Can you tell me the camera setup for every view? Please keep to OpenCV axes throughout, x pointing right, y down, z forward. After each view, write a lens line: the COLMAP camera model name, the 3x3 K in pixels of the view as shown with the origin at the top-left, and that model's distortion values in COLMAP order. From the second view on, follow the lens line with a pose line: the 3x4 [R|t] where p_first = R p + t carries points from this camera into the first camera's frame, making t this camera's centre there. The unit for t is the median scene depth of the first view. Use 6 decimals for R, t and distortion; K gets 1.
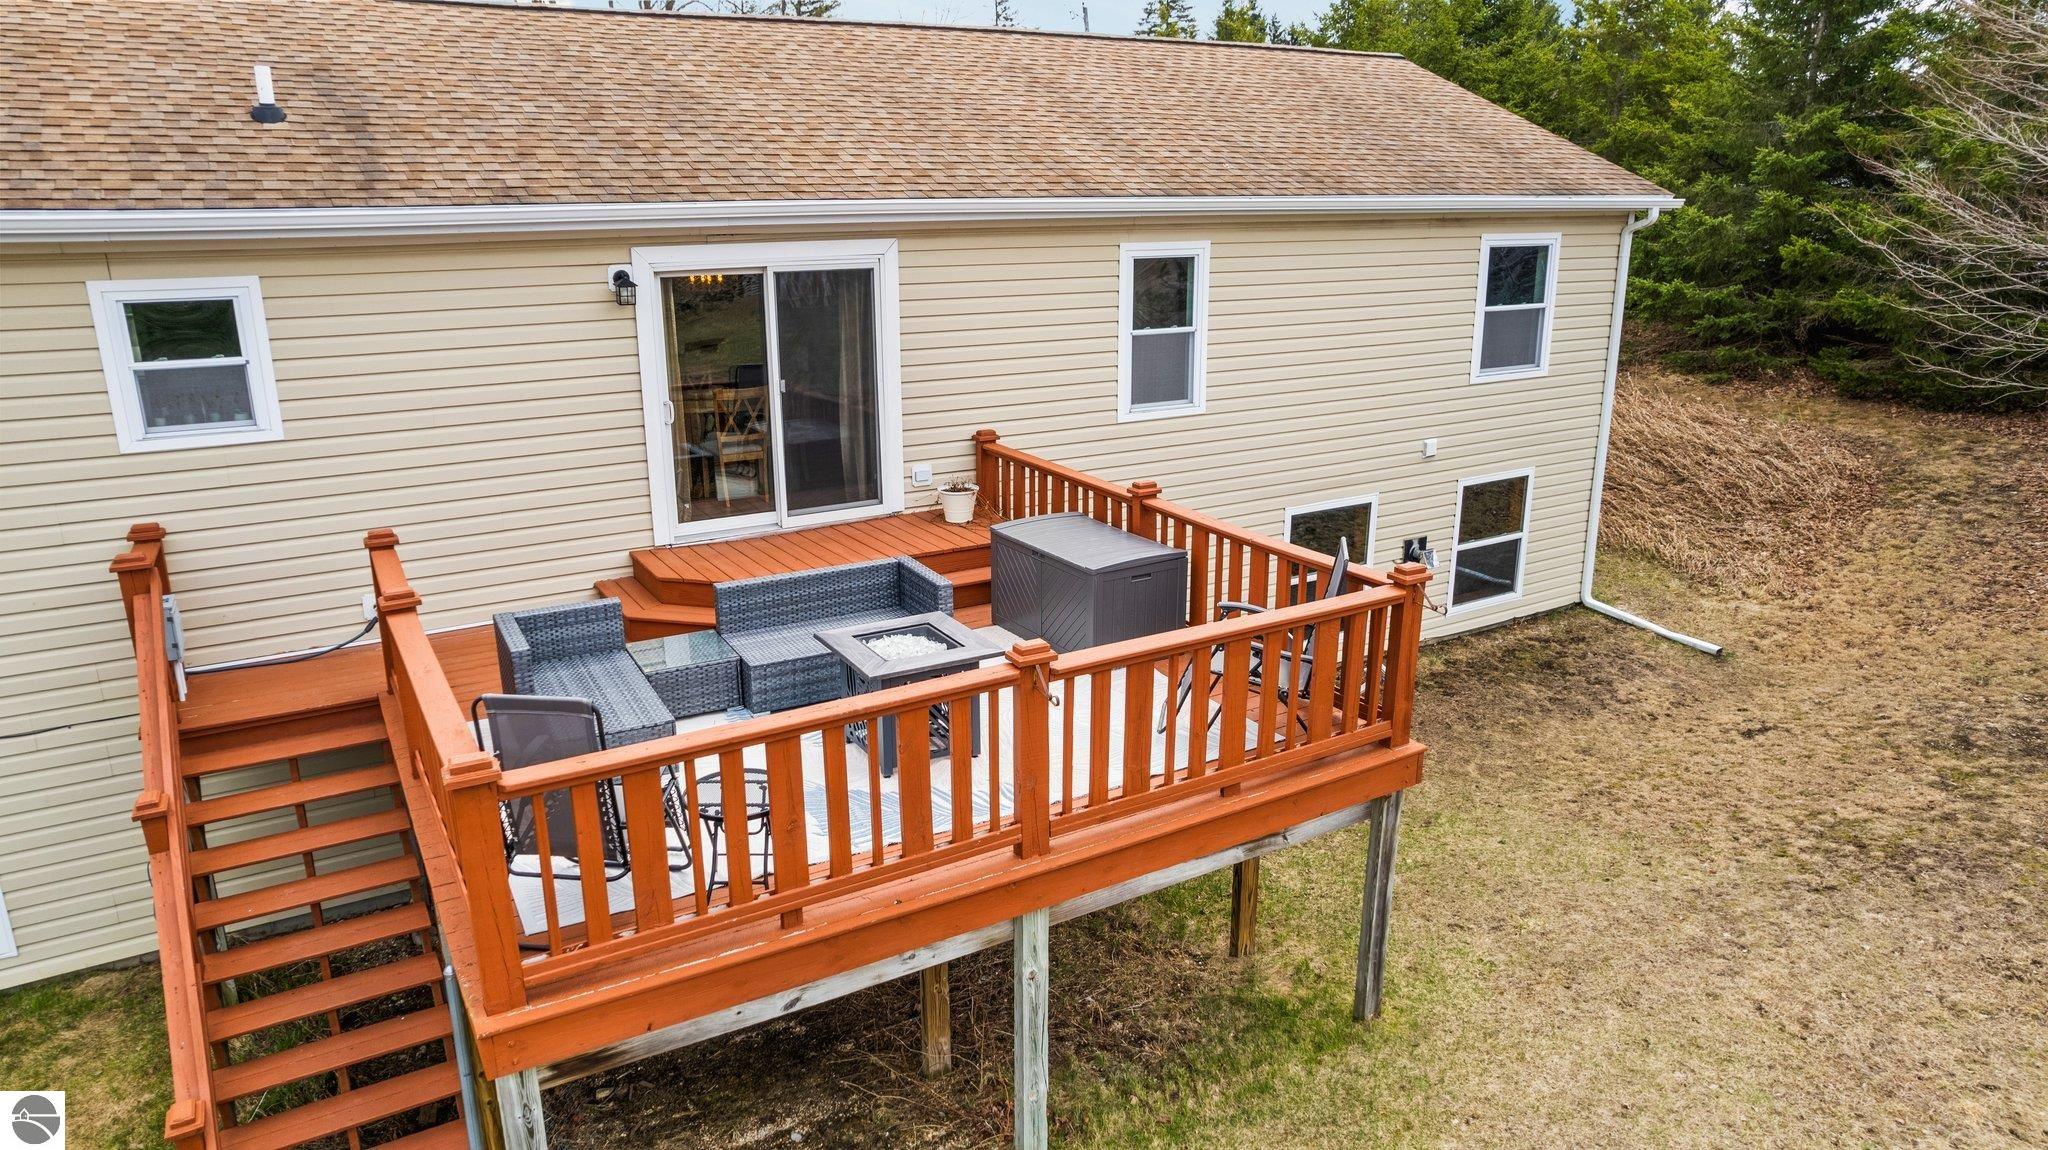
lens RADIAL K [[1348.7, 0, 1023.7], [0, 1348.7, 580.1], [0, 0, 1]] dist [-0.028614, 0.009696]
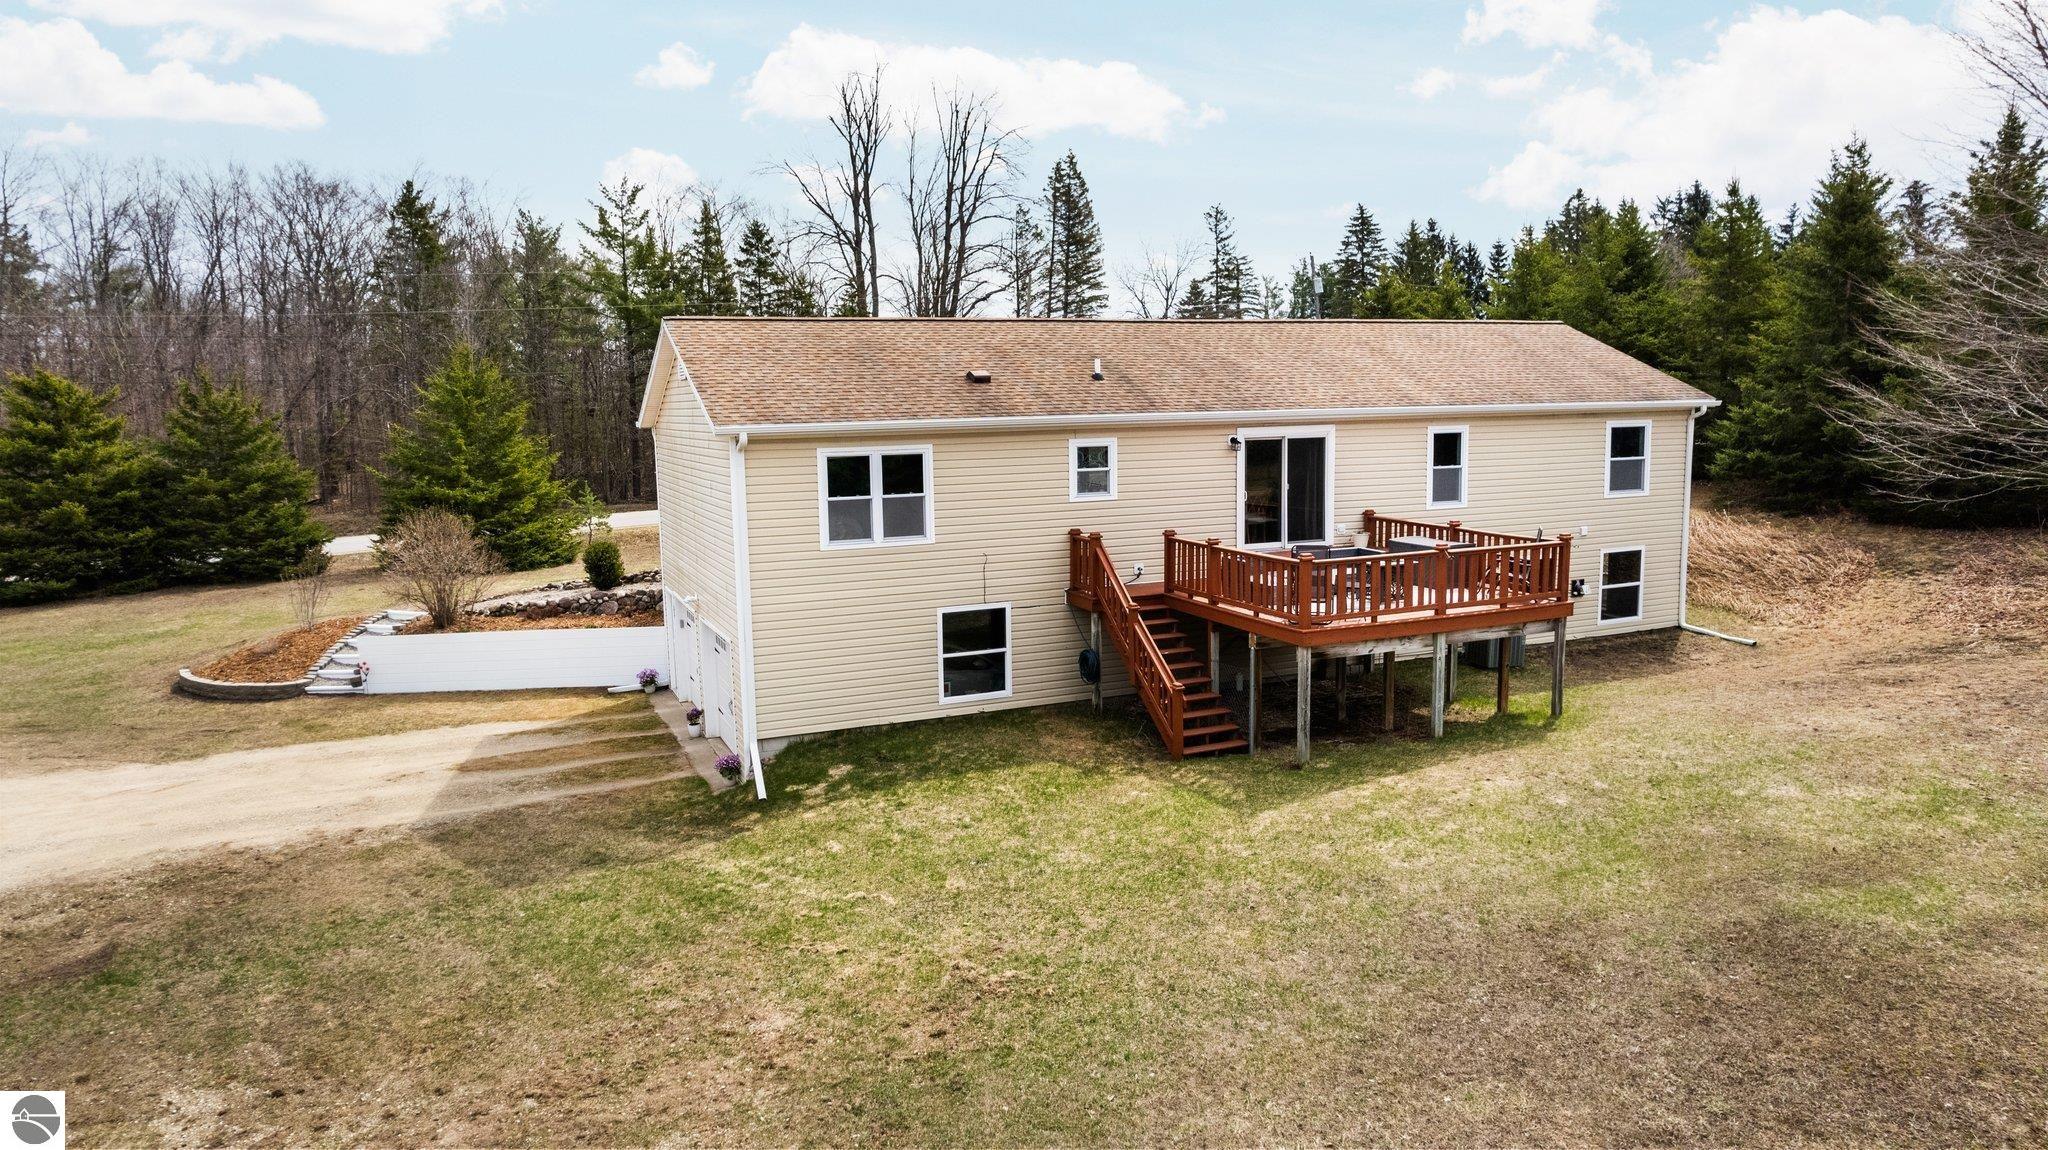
lens RADIAL K [[1348.7, 0, 1025.3], [0, 1348.7, 570.5], [0, 0, 1]] dist [-0.028614, 0.009696]
pose [[0.992094, 0.002817, -0.125466, -0.236119], [-0.021553, 0.988719, -0.148225, 0.248926], [0.123633, 0.149758, 0.980963, -0.926111]]
